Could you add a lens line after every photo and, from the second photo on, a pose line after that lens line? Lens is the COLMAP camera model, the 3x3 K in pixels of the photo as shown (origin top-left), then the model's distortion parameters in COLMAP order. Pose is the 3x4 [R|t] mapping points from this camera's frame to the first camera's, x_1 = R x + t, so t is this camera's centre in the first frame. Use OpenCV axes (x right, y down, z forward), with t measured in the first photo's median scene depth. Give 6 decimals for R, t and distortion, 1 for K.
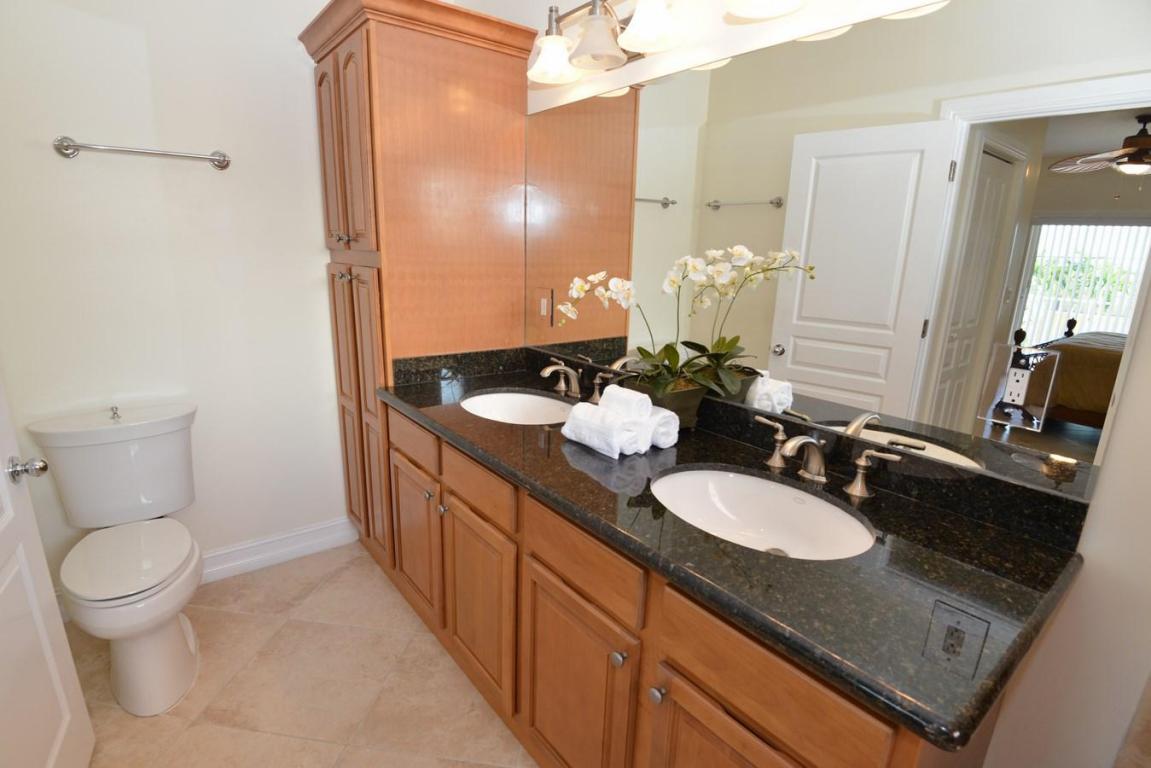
lens RADIAL K [[564.7, 0, 575.5], [0, 564.7, 384.0], [0, 0, 1]] dist [0.000193, -0.000006]
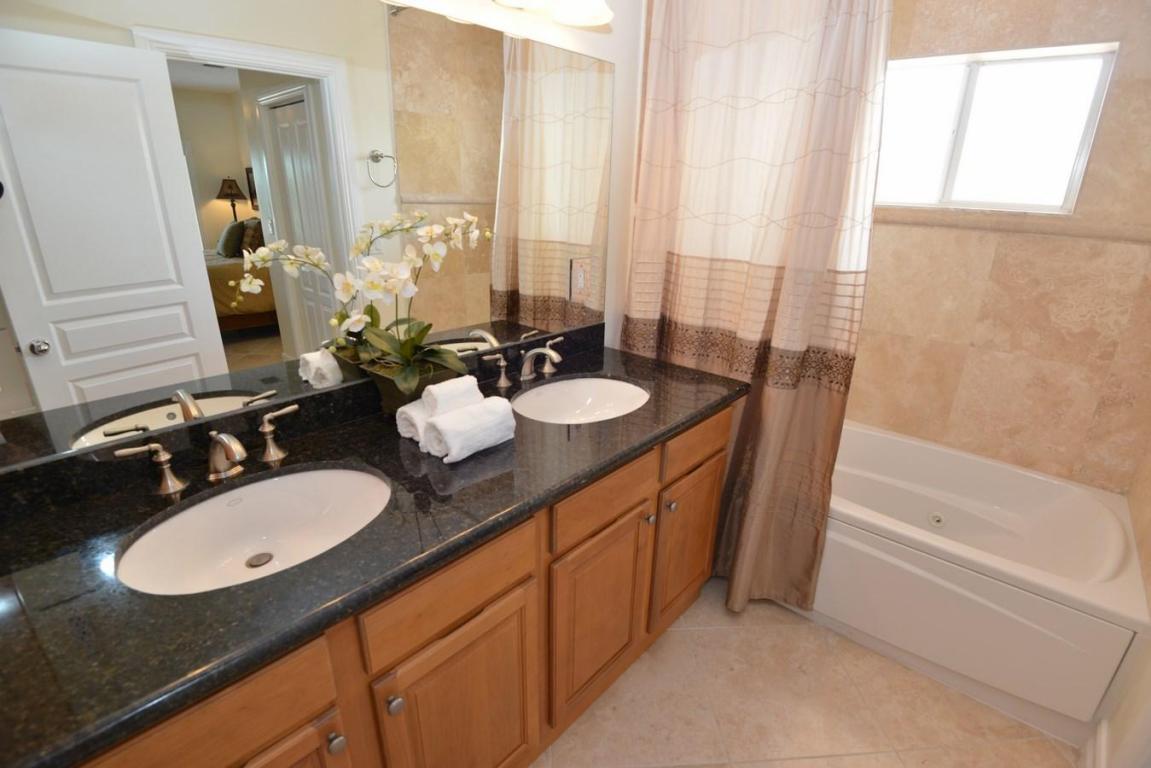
lens RADIAL K [[533.8, 0, 560.5], [0, 533.8, 381.6], [0, 0, 1]] dist [0.001676, -0.013398]
pose [[-0.129312, -0.328537, 0.935597, -0.417662], [0.256505, 0.900322, 0.351603, -0.135346], [-0.957854, 0.285452, -0.032151, 0.505977]]
